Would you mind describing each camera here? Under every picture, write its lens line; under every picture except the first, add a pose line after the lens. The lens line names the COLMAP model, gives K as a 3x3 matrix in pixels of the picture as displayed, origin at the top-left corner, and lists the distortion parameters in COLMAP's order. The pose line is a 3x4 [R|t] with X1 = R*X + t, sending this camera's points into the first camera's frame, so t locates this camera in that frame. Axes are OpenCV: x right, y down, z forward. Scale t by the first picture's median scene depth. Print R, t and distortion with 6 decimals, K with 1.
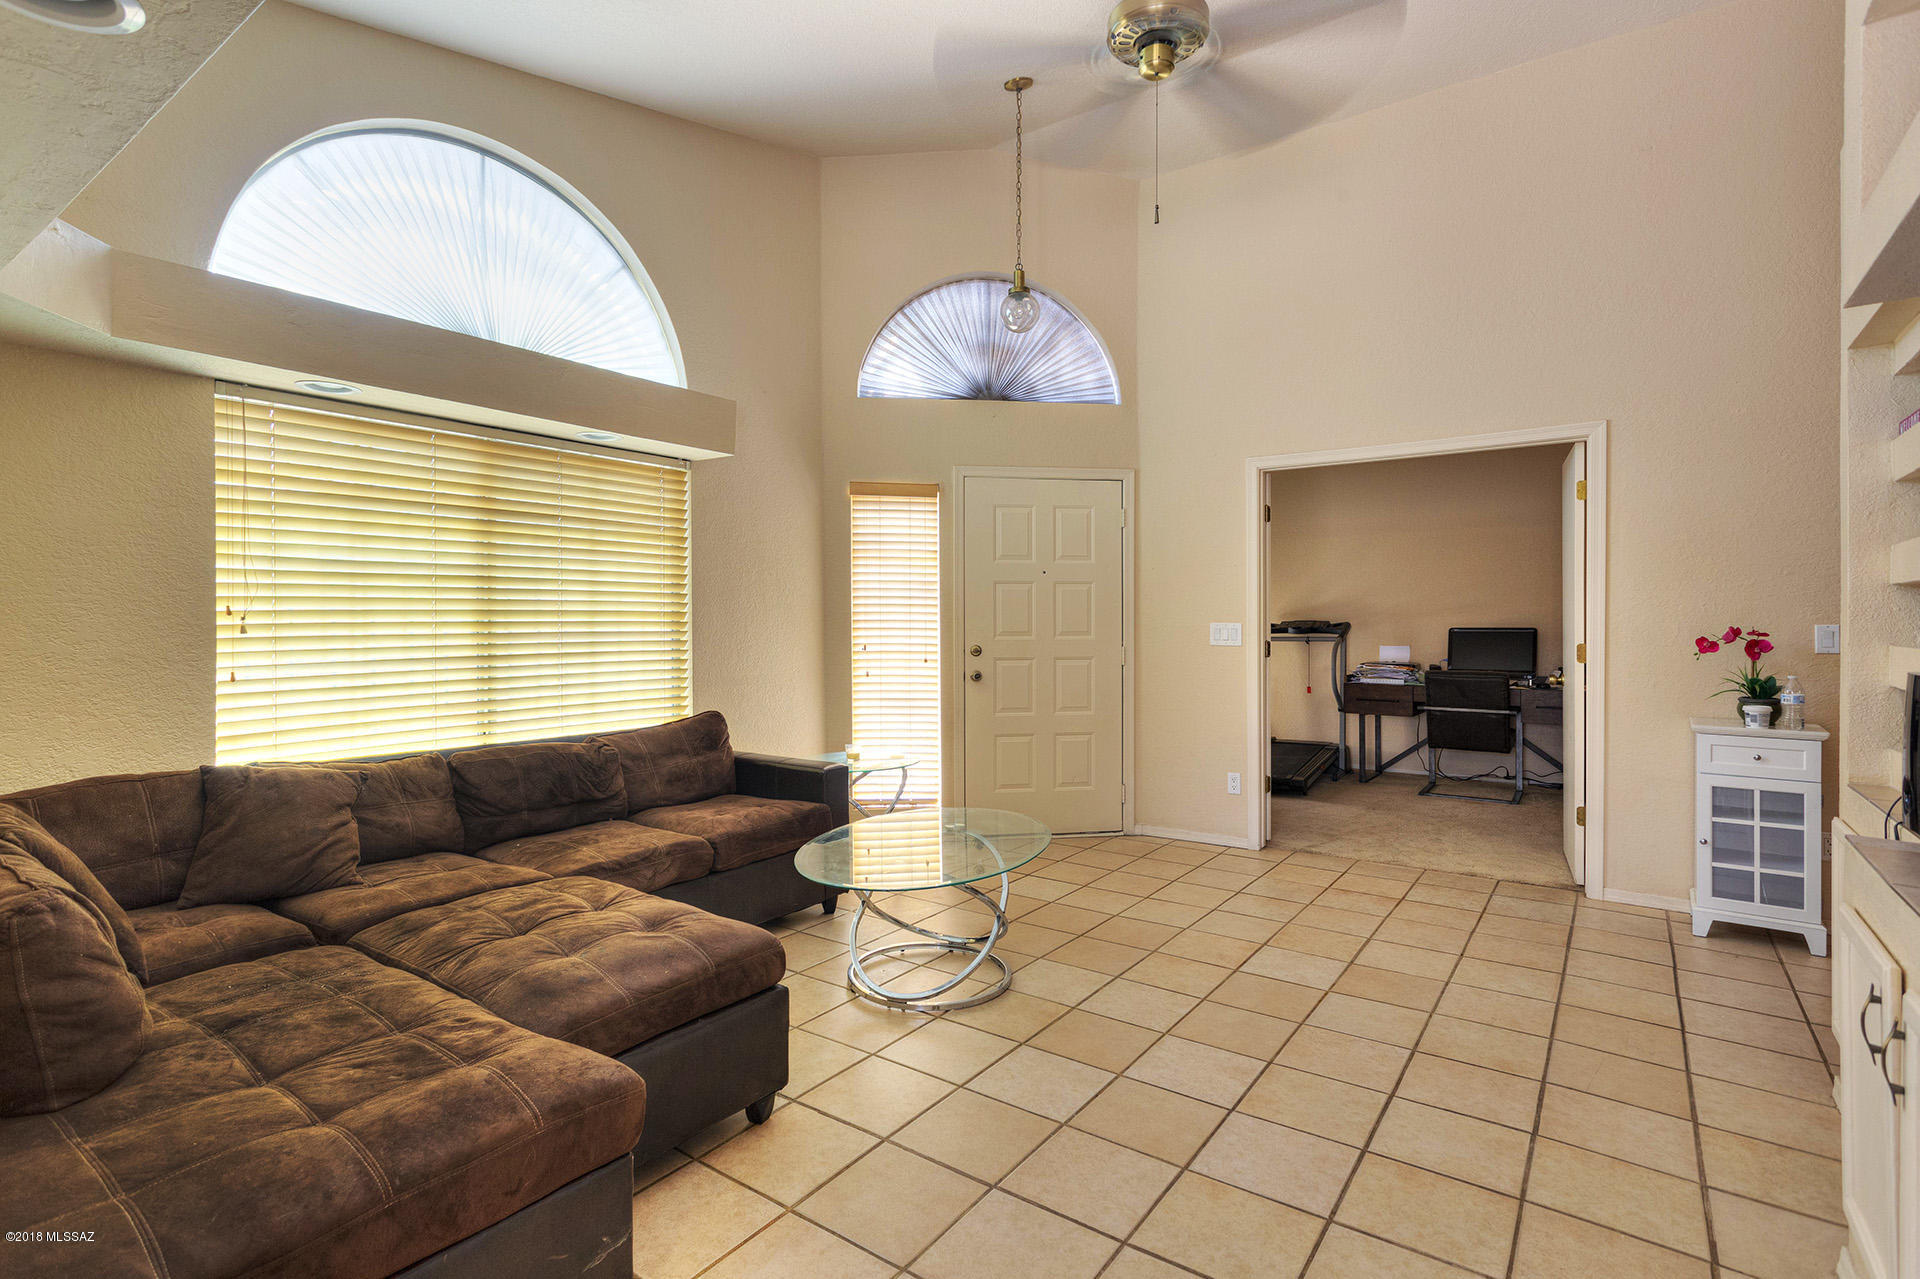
lens RADIAL K [[907.6, 0, 952.8], [0, 907.6, 634.9], [0, 0, 1]] dist [0.000905, 0.001319]
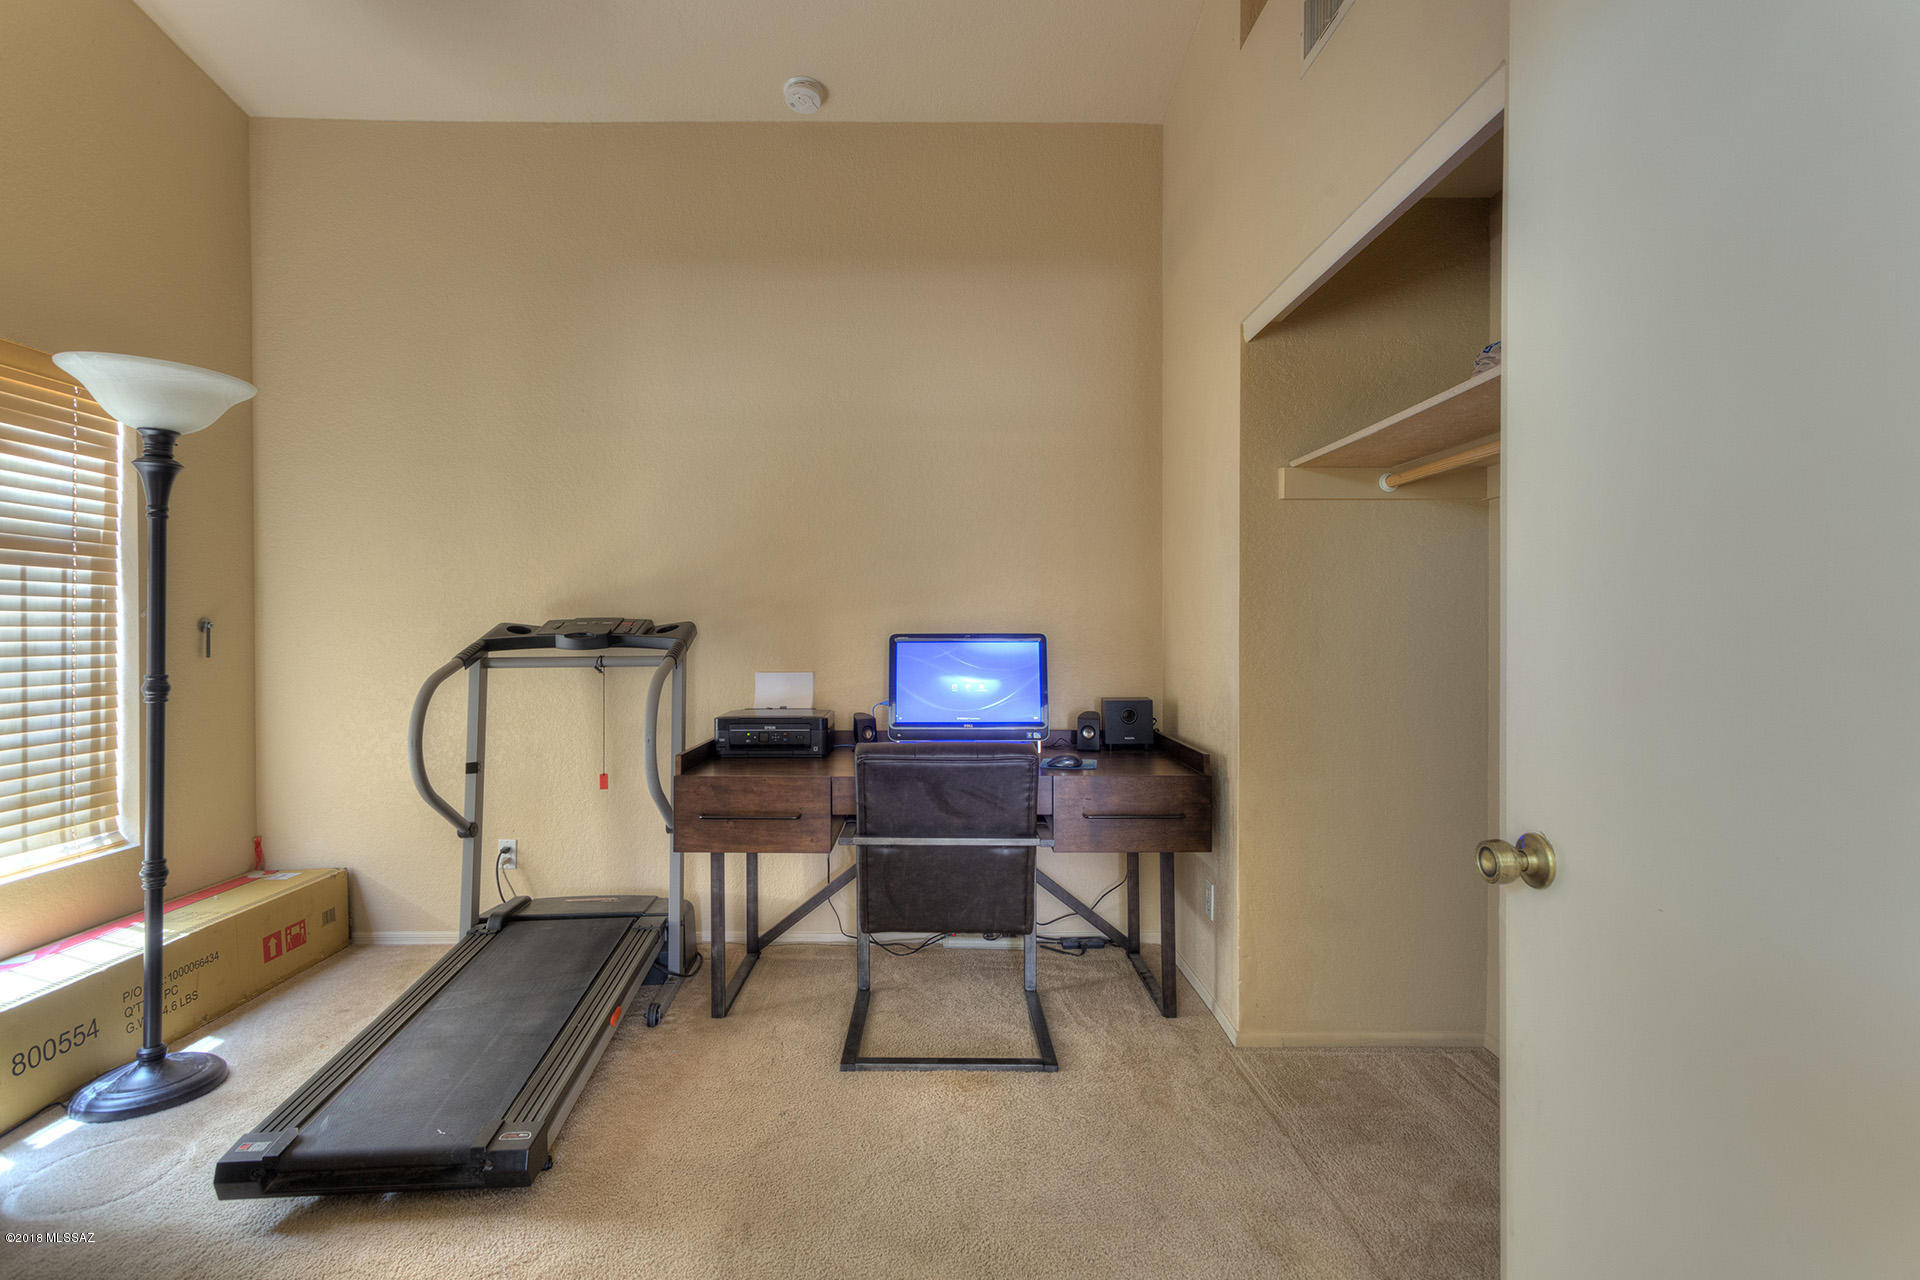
lens RADIAL K [[907.6, 0, 950.9], [0, 907.6, 631.3], [0, 0, 1]] dist [0.000905, 0.001319]
pose [[0.788832, -0.007119, 0.614568, 0.264390], [0.006707, 0.999973, 0.002975, -0.010519], [-0.614573, 0.001775, 0.788858, 0.570605]]
